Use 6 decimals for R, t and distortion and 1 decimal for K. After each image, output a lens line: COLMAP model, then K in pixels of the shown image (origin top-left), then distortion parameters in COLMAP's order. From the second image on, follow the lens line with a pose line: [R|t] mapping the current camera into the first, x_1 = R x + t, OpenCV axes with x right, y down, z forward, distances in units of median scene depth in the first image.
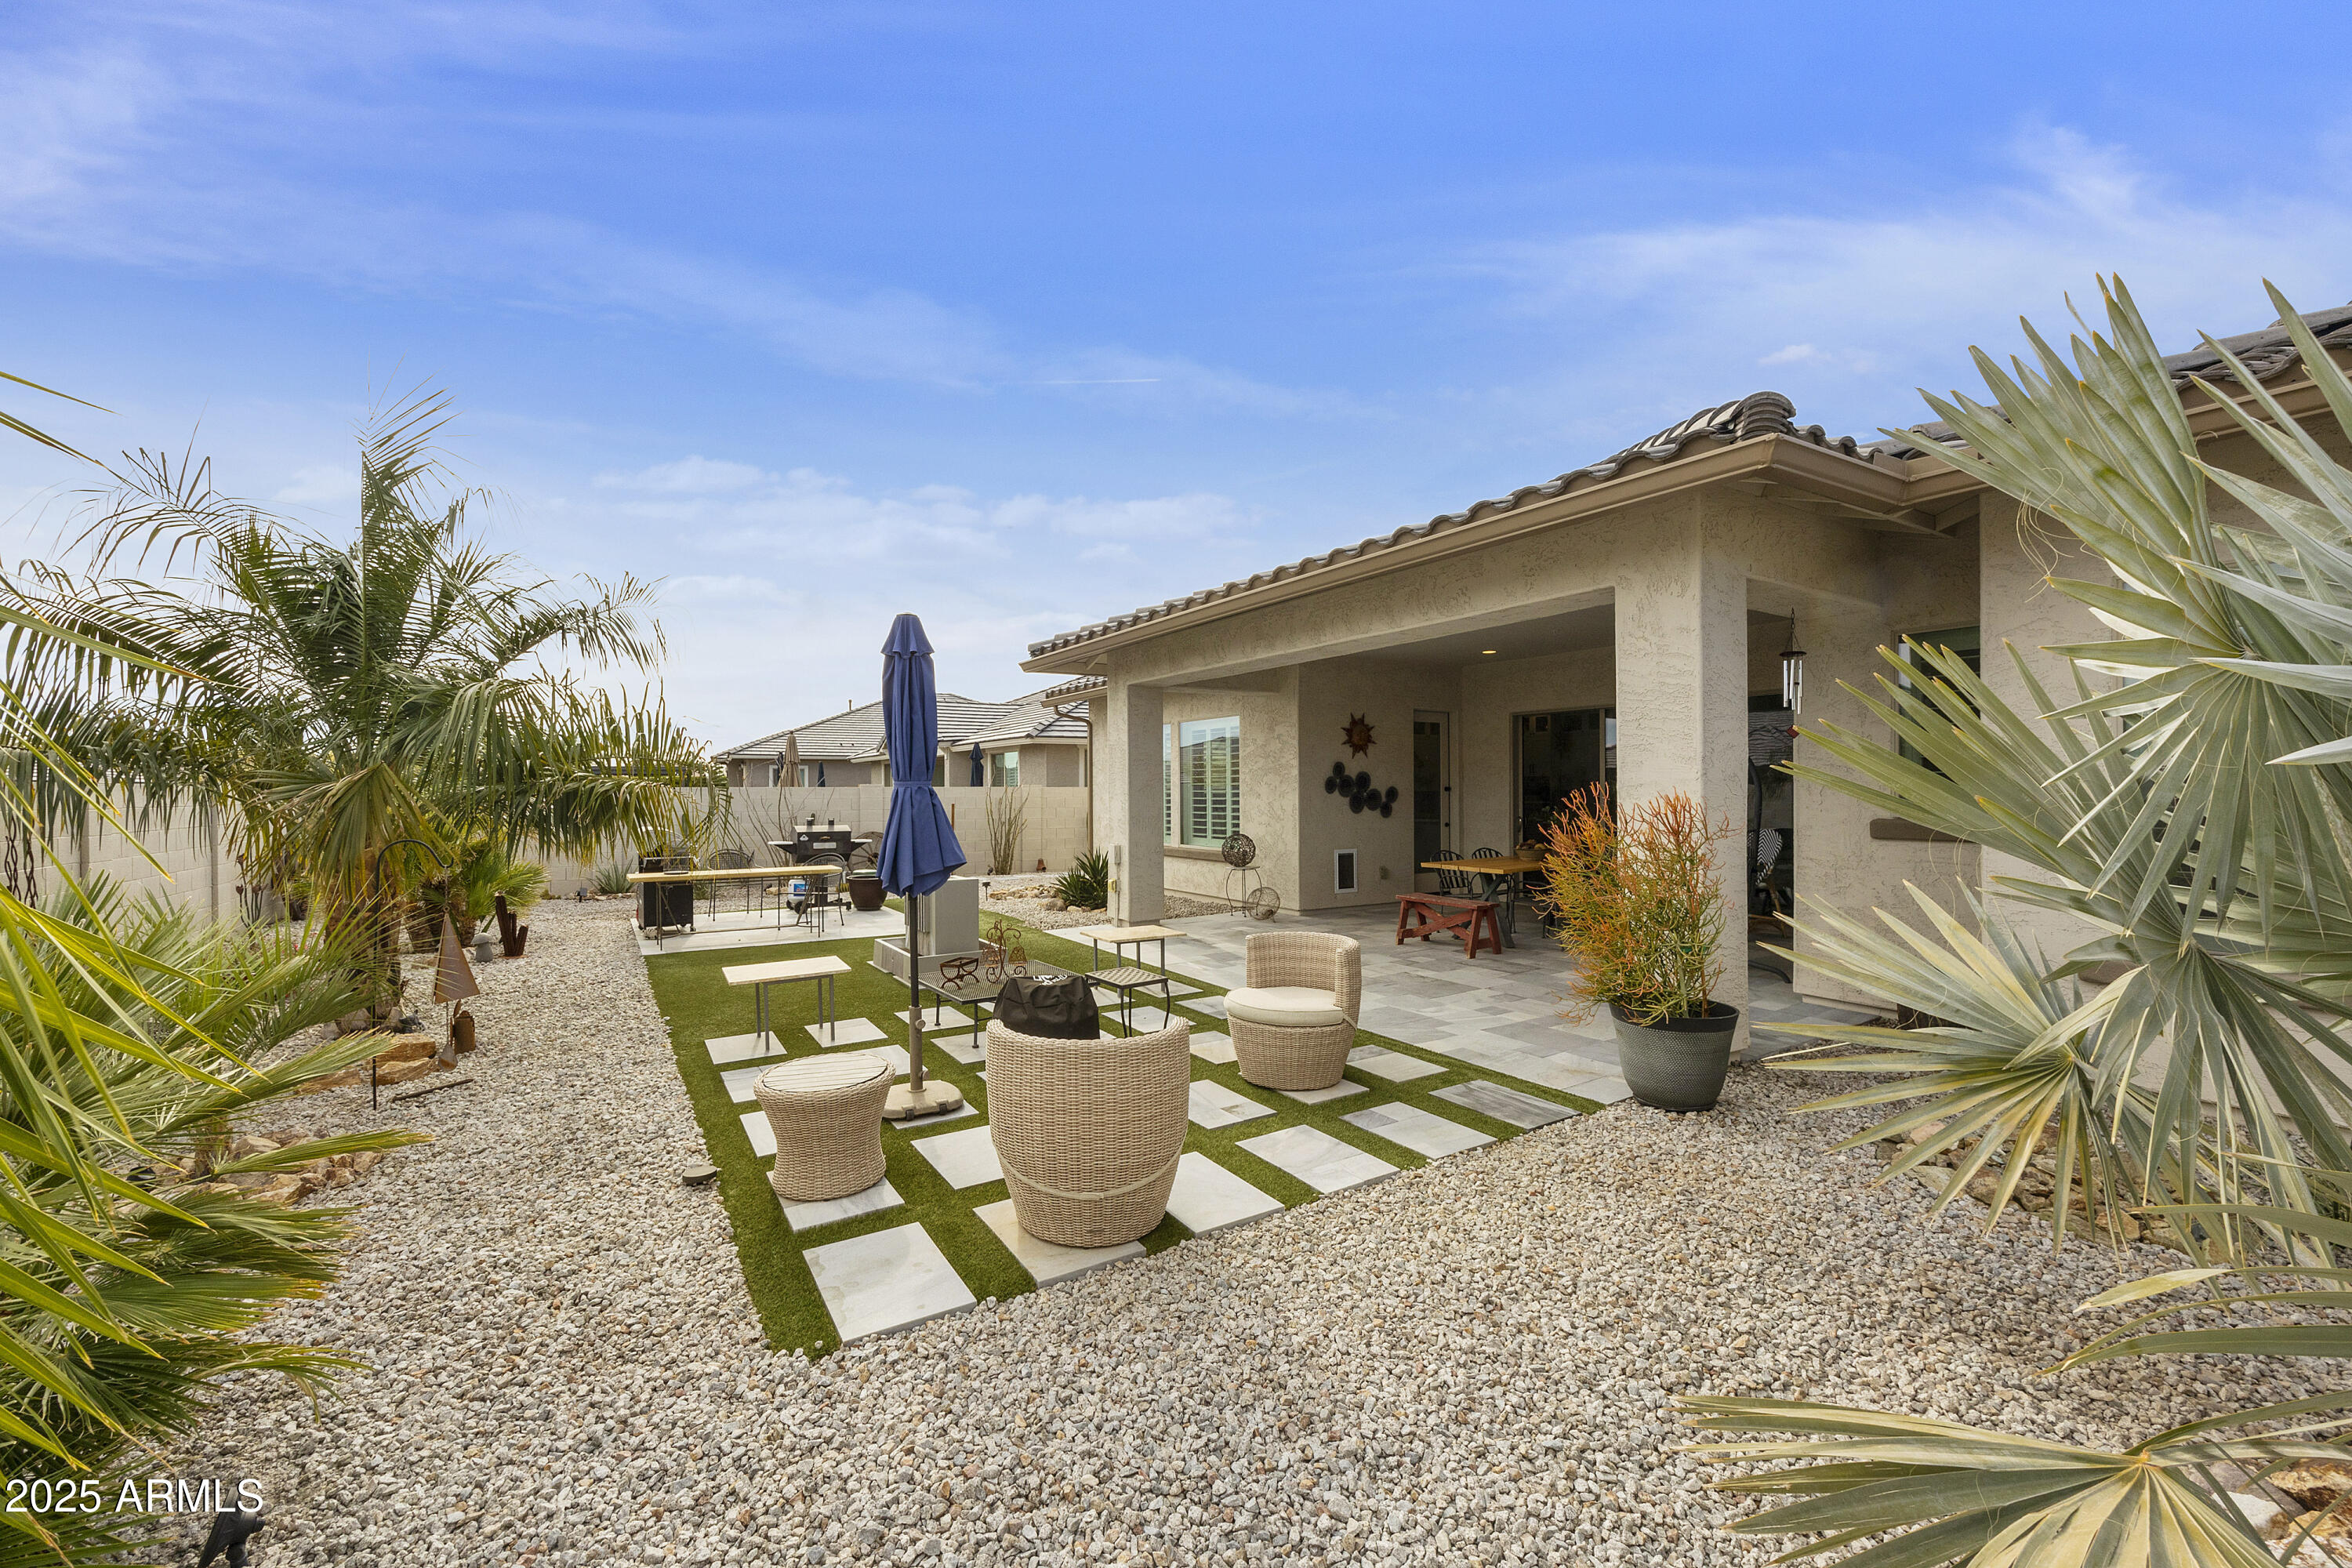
lens RADIAL K [[916.6, 0, 1176.7], [0, 916.6, 787.7], [0, 0, 1]] dist [-0.001832, -0.000172]
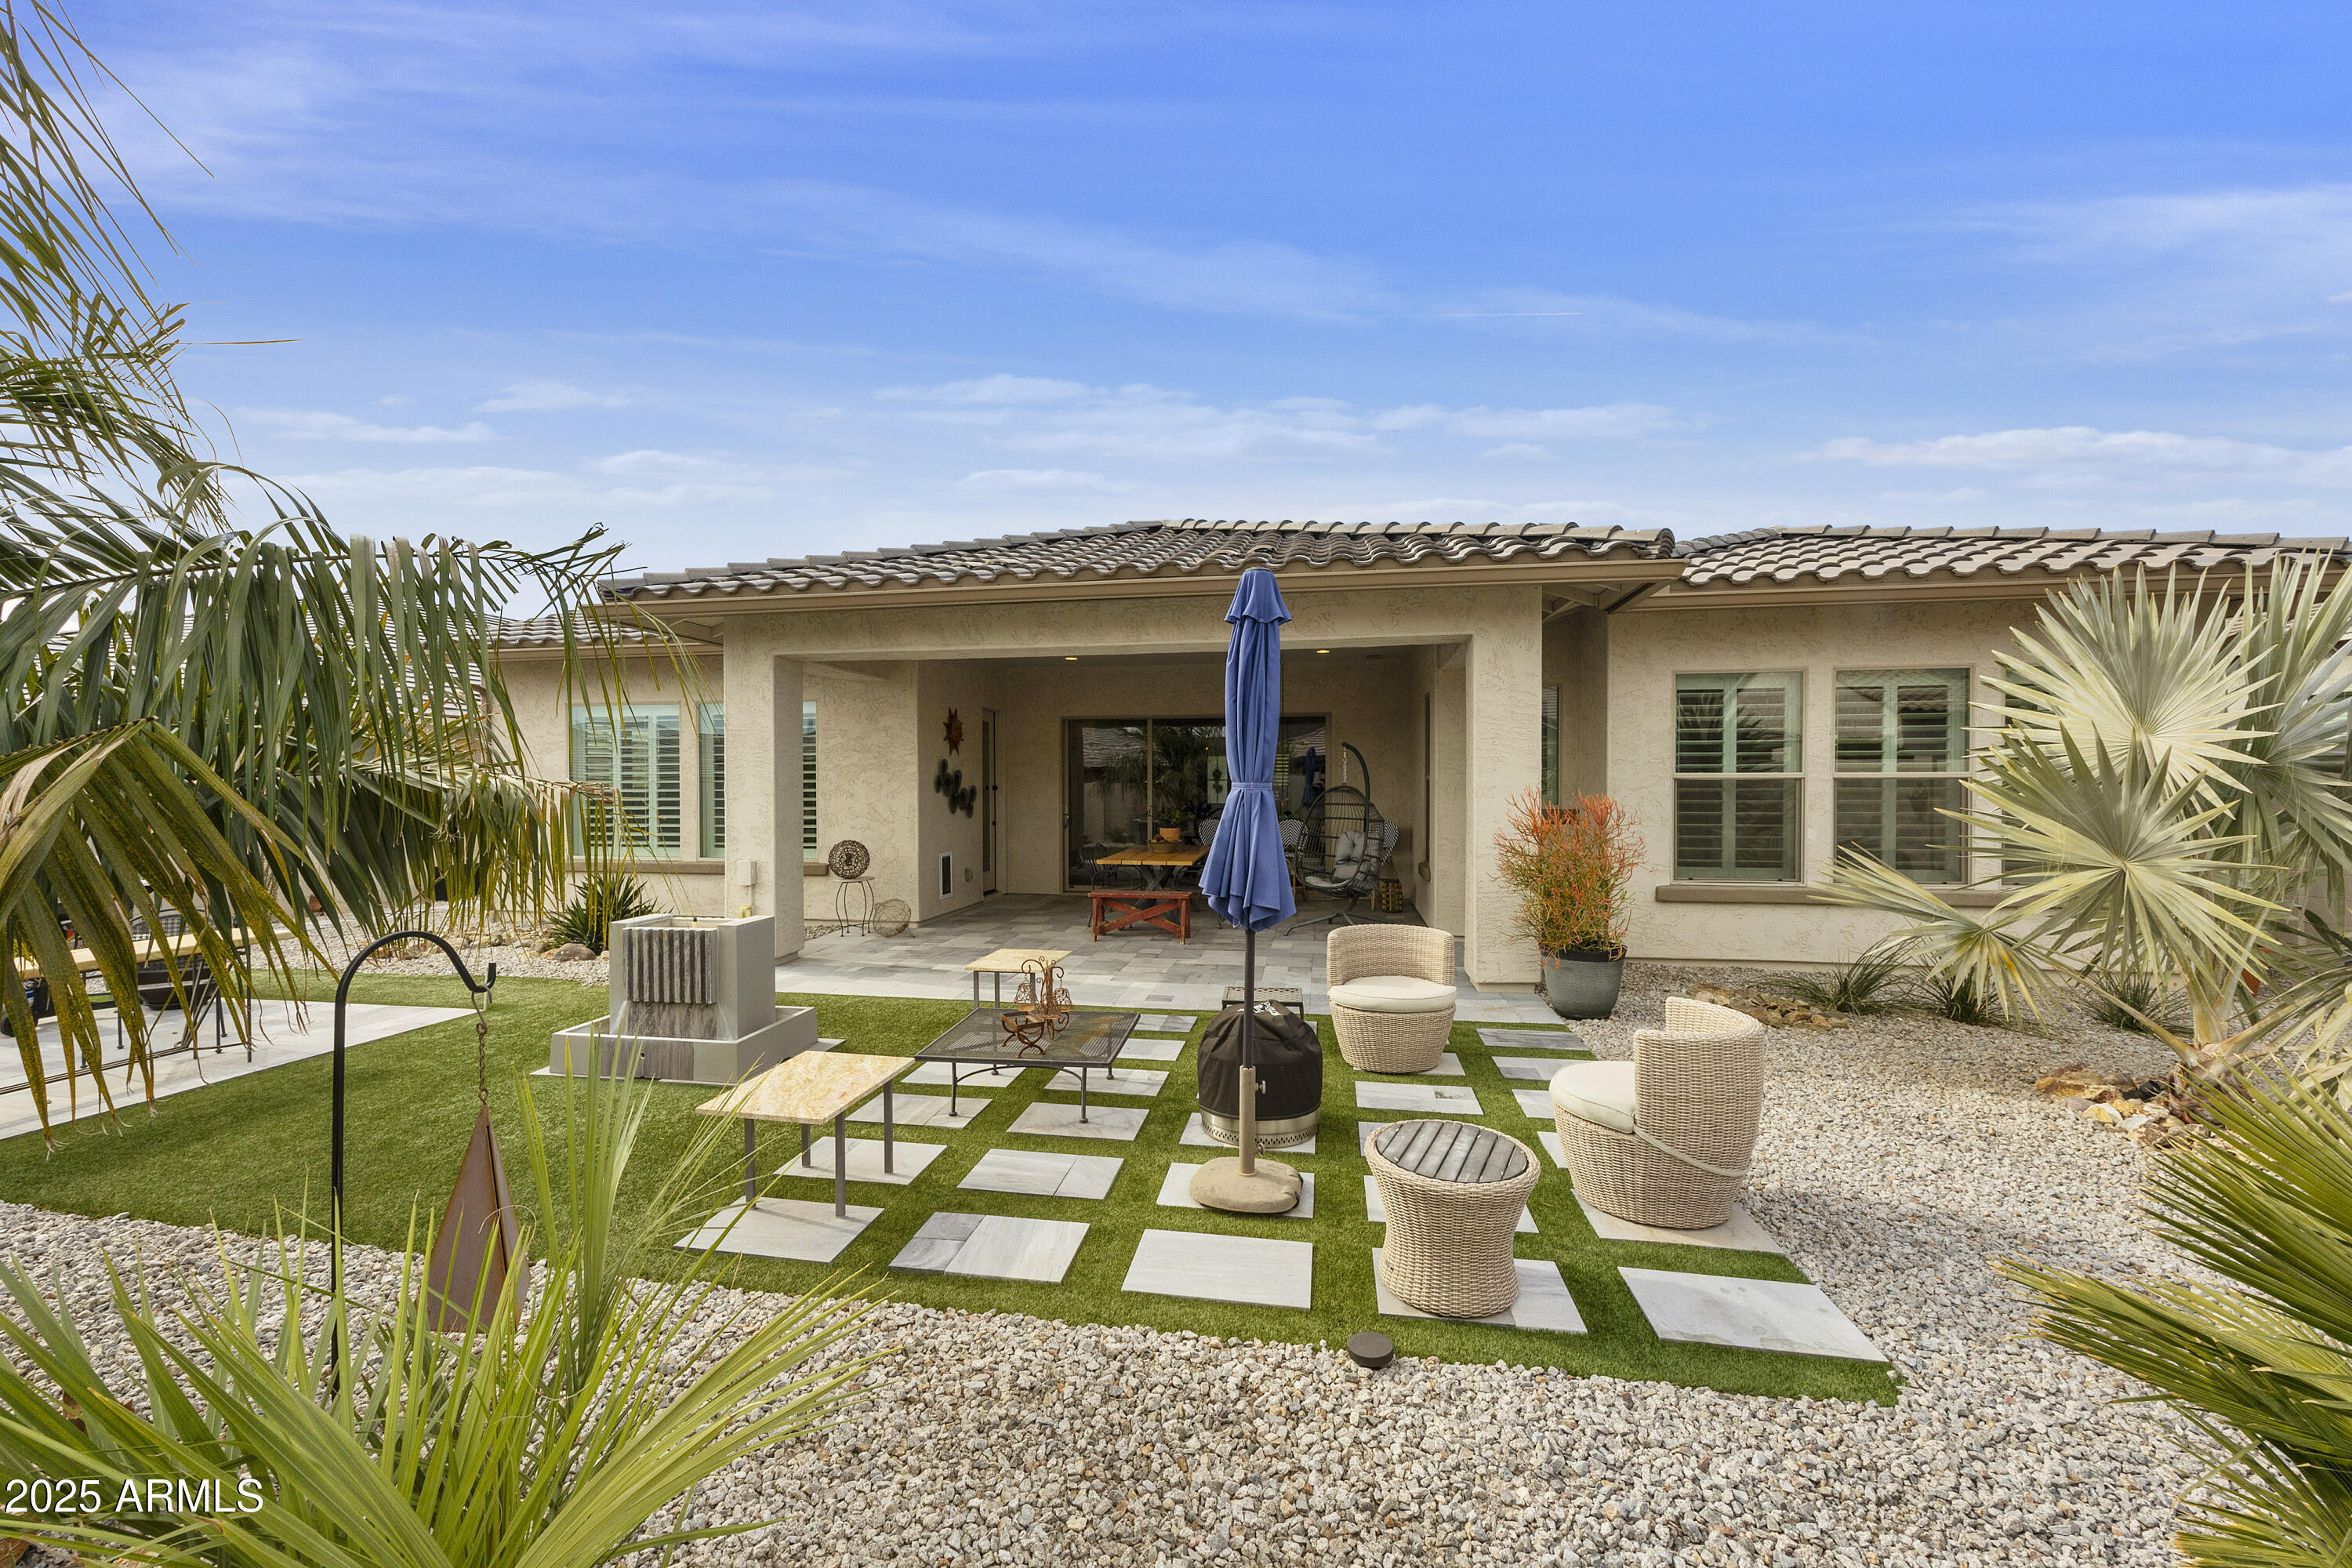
lens RADIAL K [[916.6, 0, 1173.8], [0, 916.6, 786.1], [0, 0, 1]] dist [-0.001832, -0.000172]
pose [[0.664115, -0.001718, 0.747628, -0.433902], [-0.000628, 0.999996, 0.002856, -0.003951], [-0.747630, -0.002366, 0.664111, 0.248317]]
